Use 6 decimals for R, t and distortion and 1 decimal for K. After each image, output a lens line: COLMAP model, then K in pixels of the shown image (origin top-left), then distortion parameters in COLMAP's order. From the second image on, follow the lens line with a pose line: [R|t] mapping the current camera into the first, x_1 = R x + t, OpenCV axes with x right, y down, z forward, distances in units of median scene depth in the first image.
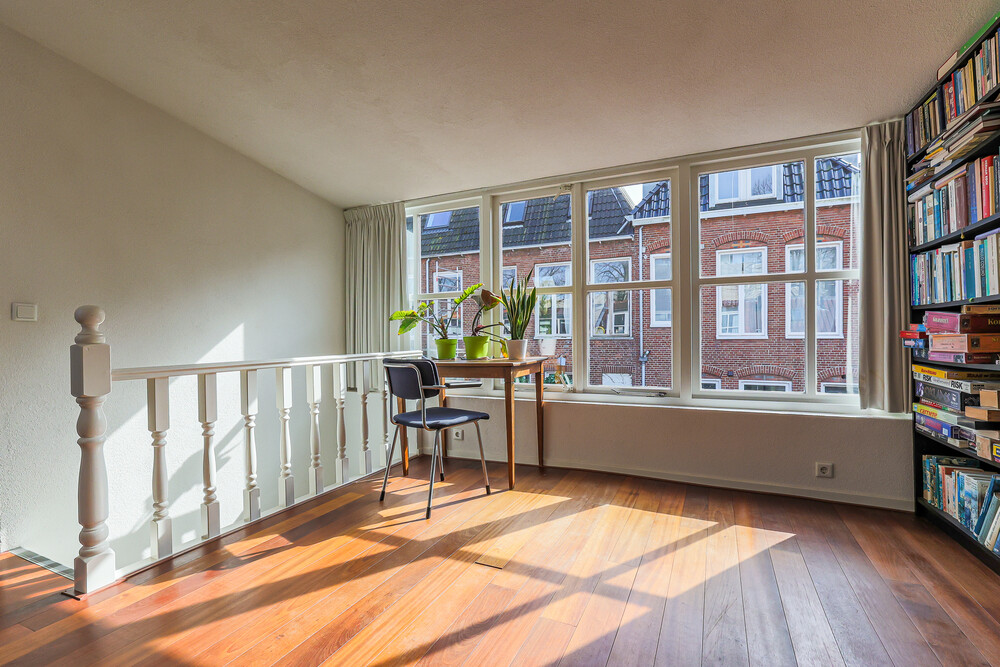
lens RADIAL K [[457.3, 0, 498.2], [0, 457.3, 338.5], [0, 0, 1]] dist [-0.016646, 0.004767]
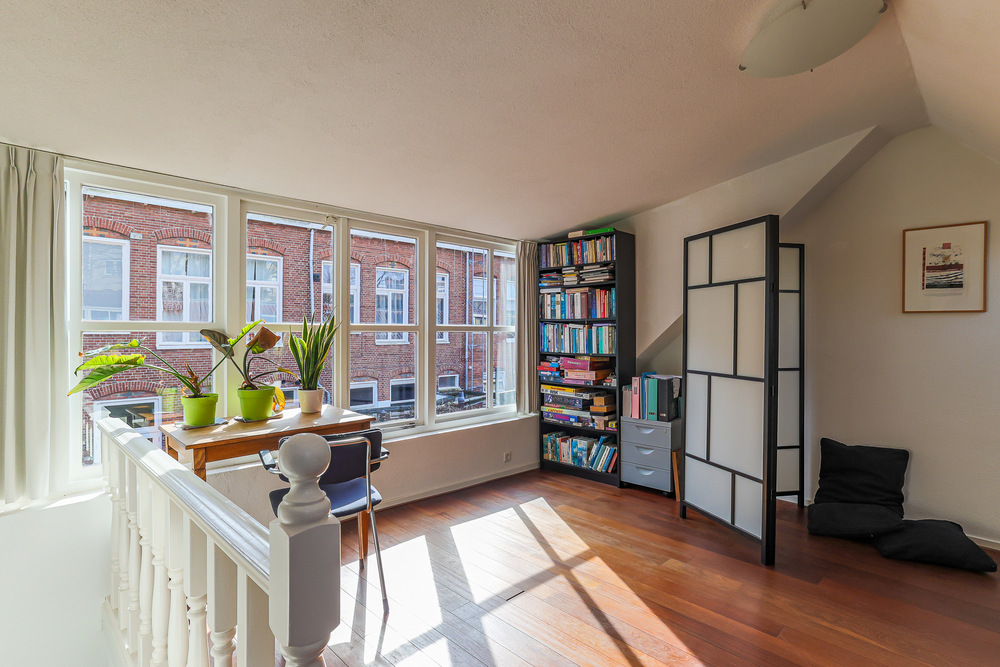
lens RADIAL K [[492.8, 0, 514.8], [0, 492.8, 332.2], [0, 0, 1]] dist [-0.003647, 0.005366]
pose [[0.335036, 0.011866, 0.942130, -1.032944], [-0.000931, 0.999924, -0.012264, -0.136022], [-0.942205, 0.003232, 0.335022, 0.489214]]
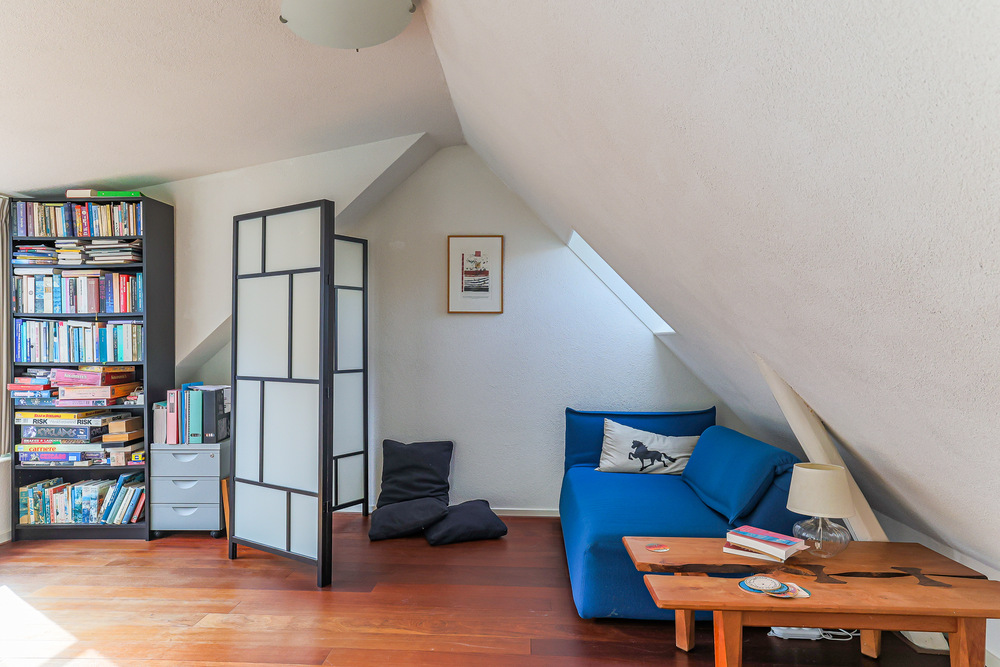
lens RADIAL K [[560.1, 0, 500.2], [0, 560.1, 333.9], [0, 0, 1]] dist [-0.014191, 0.017072]
pose [[-0.365951, 0.025871, 0.930274, -0.986608], [0.014103, 0.999653, -0.022252, -0.104765], [-0.930527, 0.004976, -0.366189, 0.392706]]
